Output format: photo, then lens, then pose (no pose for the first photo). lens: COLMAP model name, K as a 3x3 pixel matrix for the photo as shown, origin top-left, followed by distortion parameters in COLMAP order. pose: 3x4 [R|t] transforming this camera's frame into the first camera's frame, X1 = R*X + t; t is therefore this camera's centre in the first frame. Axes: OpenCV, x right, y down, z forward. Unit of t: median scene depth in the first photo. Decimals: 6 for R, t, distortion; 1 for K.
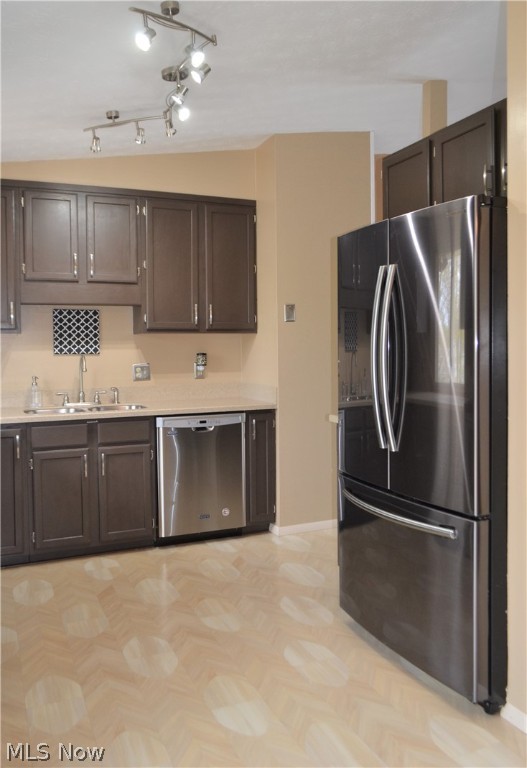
lens RADIAL K [[643.8, 0, 262.9], [0, 643.8, 363.2], [0, 0, 1]] dist [0.004177, 0.001074]
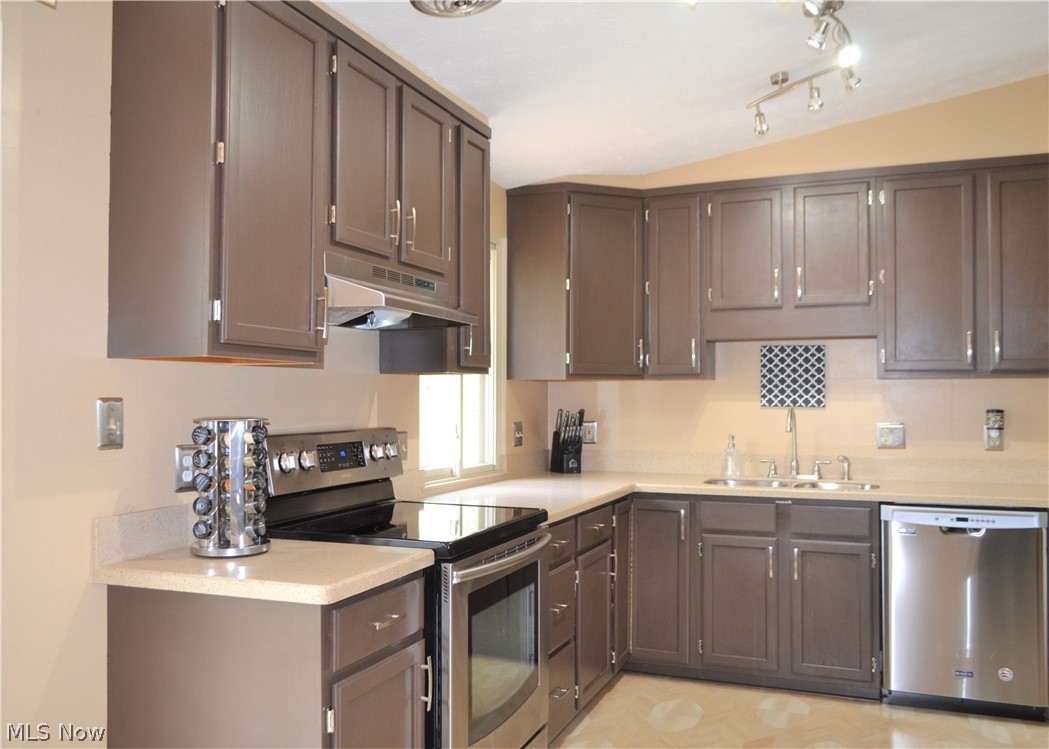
lens RADIAL K [[900.1, 0, 524.5], [0, 900.1, 374.5], [0, 0, 1]] dist [-0.007049, 0.005486]
pose [[0.711766, -0.004526, -0.702402, 0.217967], [-0.028876, 0.998945, -0.035698, -0.006111], [0.701823, 0.045691, 0.710885, 0.074923]]
